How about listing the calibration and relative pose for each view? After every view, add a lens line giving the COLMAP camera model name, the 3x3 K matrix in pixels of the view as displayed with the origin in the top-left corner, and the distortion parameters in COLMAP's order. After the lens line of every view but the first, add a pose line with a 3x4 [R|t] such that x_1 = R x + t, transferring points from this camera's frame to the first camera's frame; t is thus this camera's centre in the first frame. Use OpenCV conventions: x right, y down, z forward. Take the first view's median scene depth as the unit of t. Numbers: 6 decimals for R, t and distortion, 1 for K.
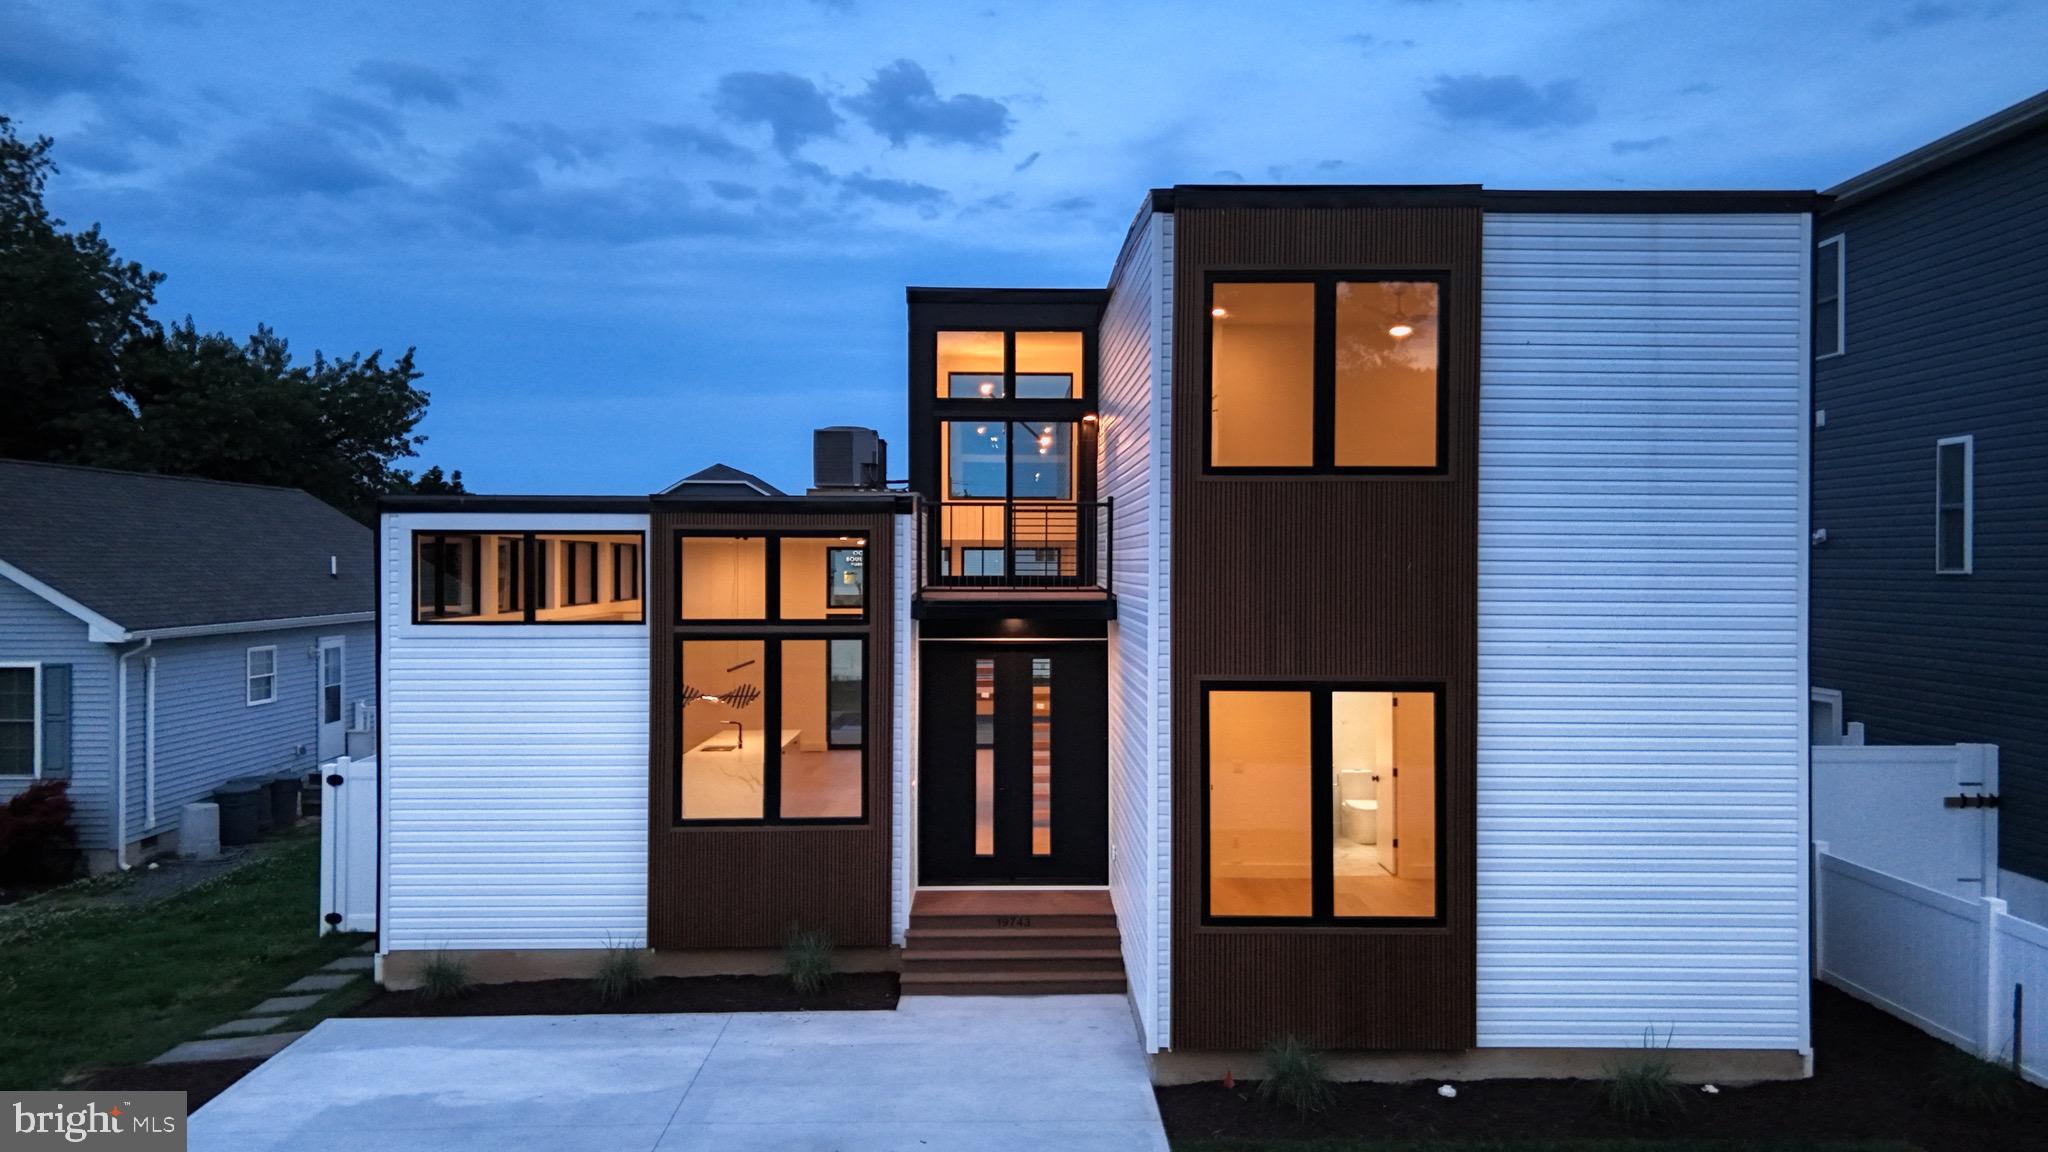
lens RADIAL K [[1506.8, 0, 1033.8], [0, 1506.8, 581.4], [0, 0, 1]] dist [0.071422, -0.063262]
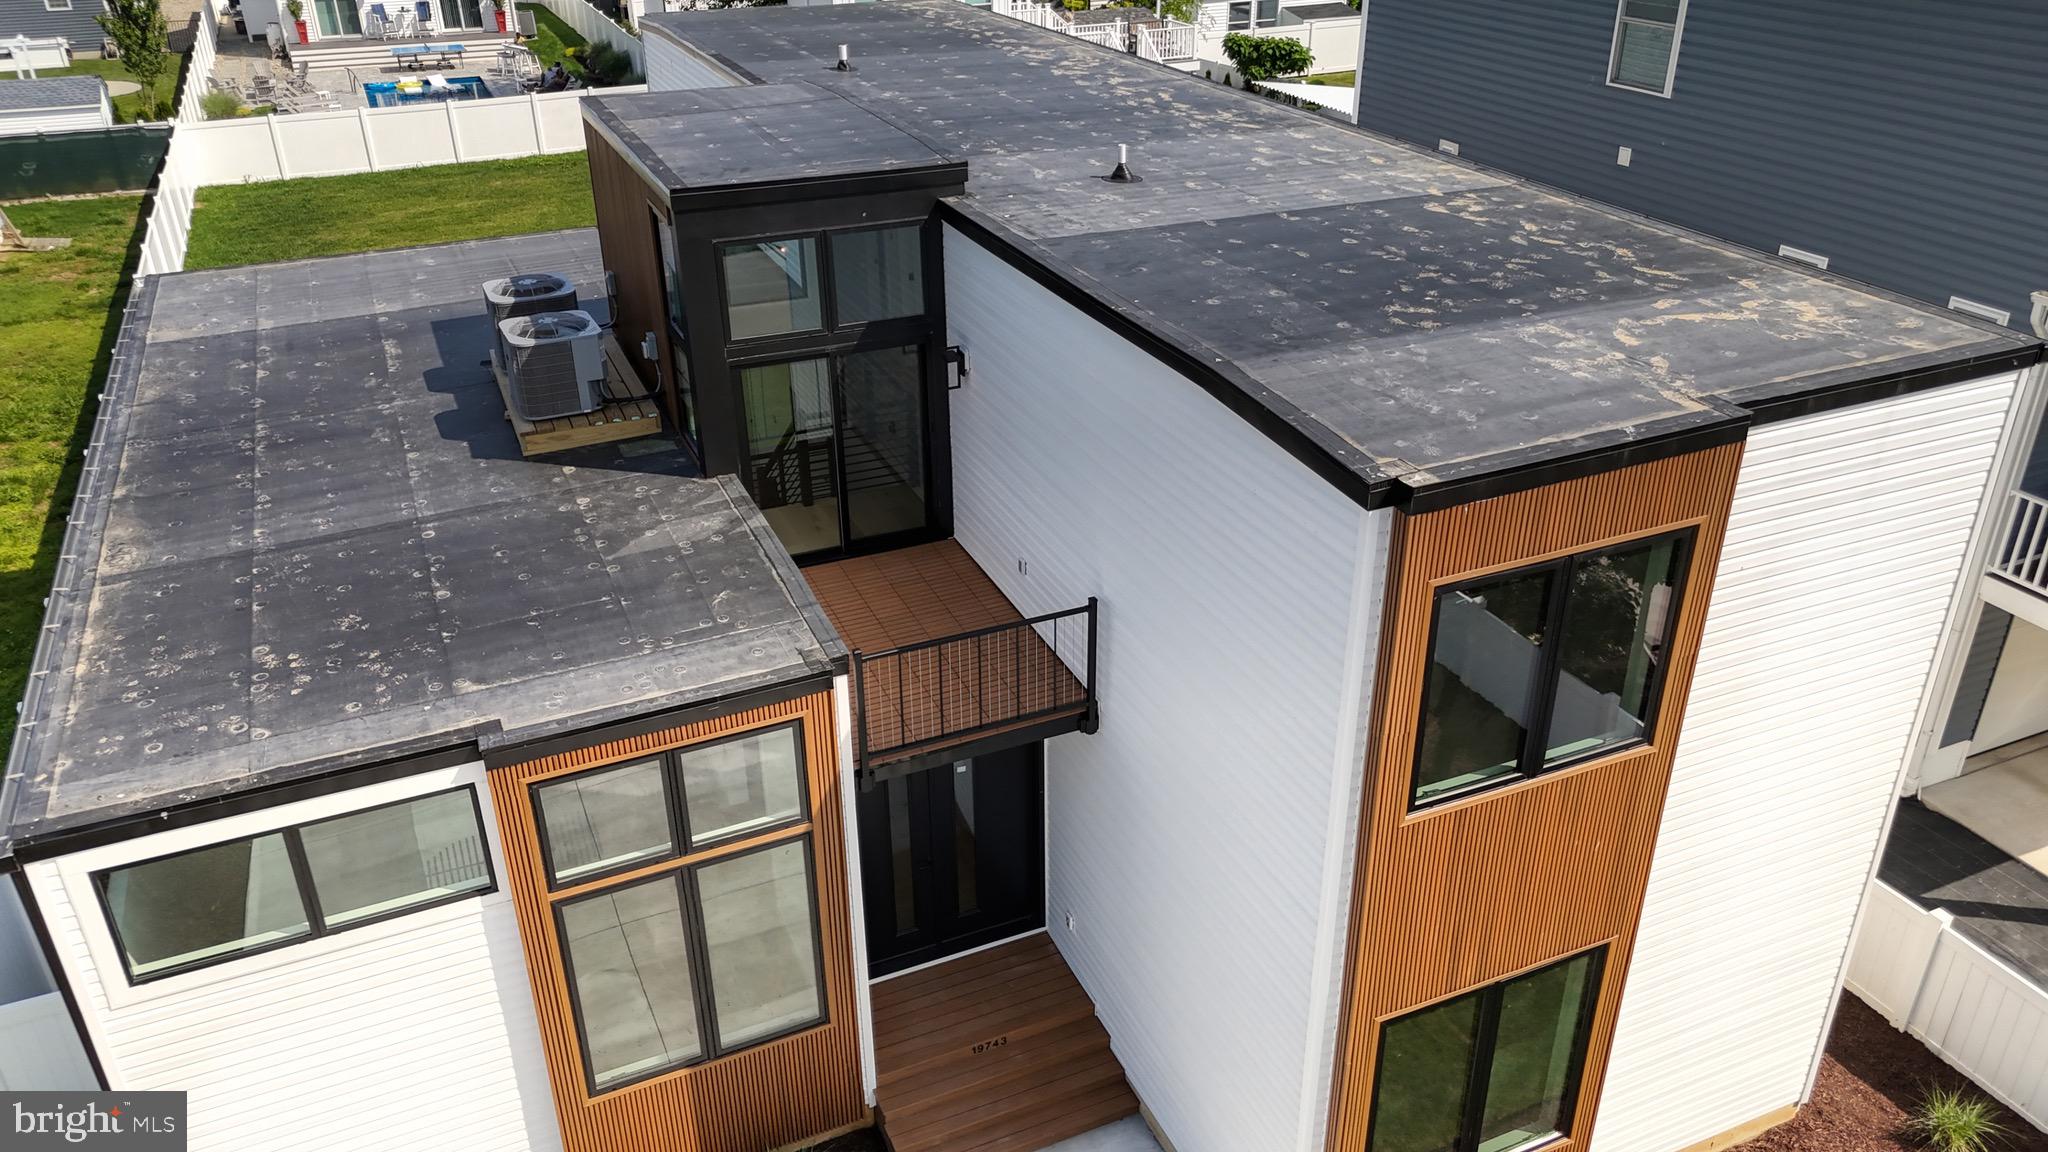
lens RADIAL K [[1506.8, 0, 1033.8], [0, 1506.8, 581.4], [0, 0, 1]] dist [0.071422, -0.063262]
pose [[0.922737, -0.190450, 0.335089, -0.260813], [0.017399, 0.889088, 0.457406, -0.466945], [-0.385037, -0.416235, 0.823708, 0.413631]]
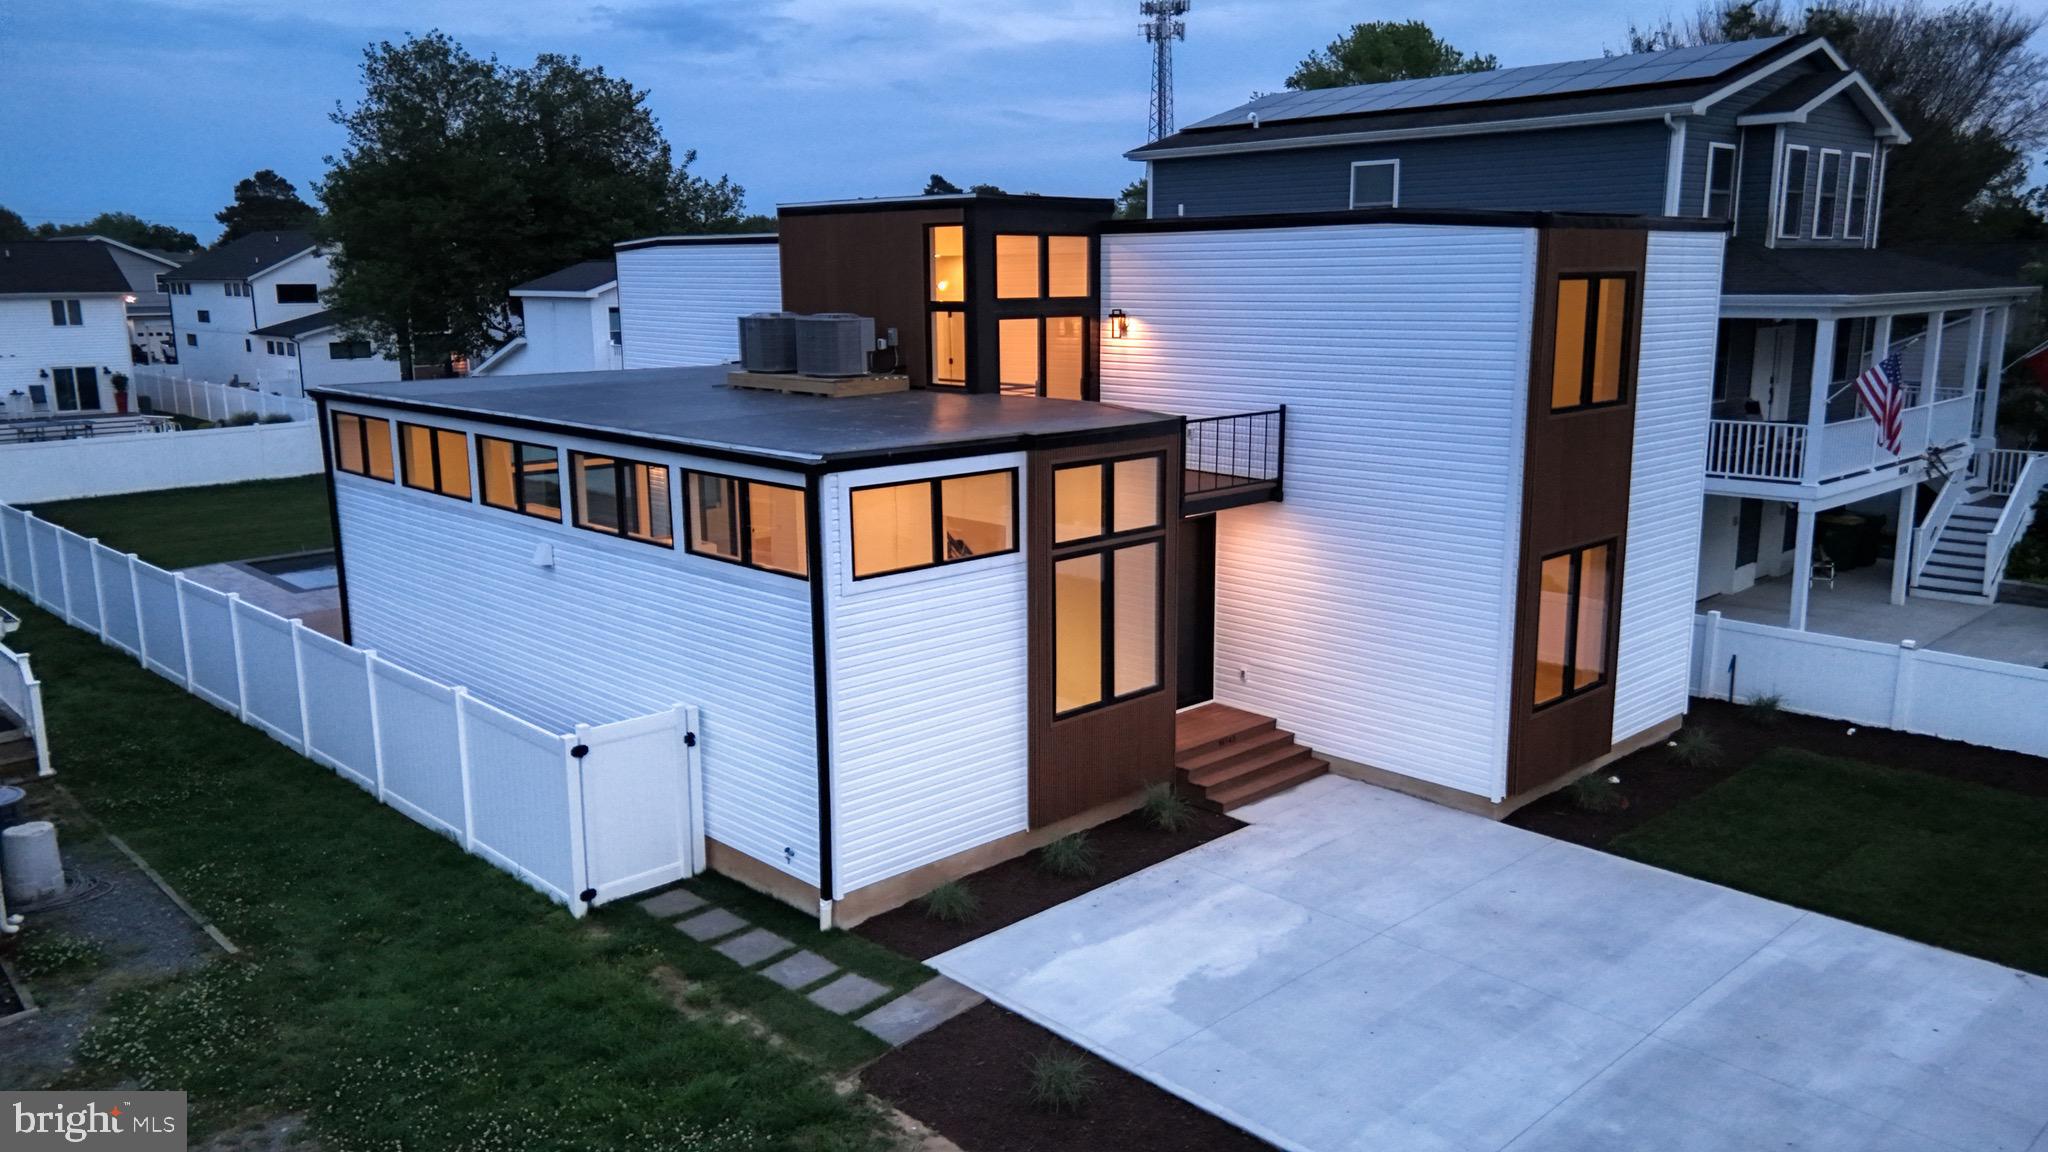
lens RADIAL K [[1506.8, 0, 1033.8], [0, 1506.8, 581.4], [0, 0, 1]] dist [0.071422, -0.063262]
pose [[0.730881, -0.144256, 0.667086, -1.079537], [0.015127, 0.980591, 0.195478, -0.180018], [-0.682337, -0.132780, 0.718878, 0.229065]]
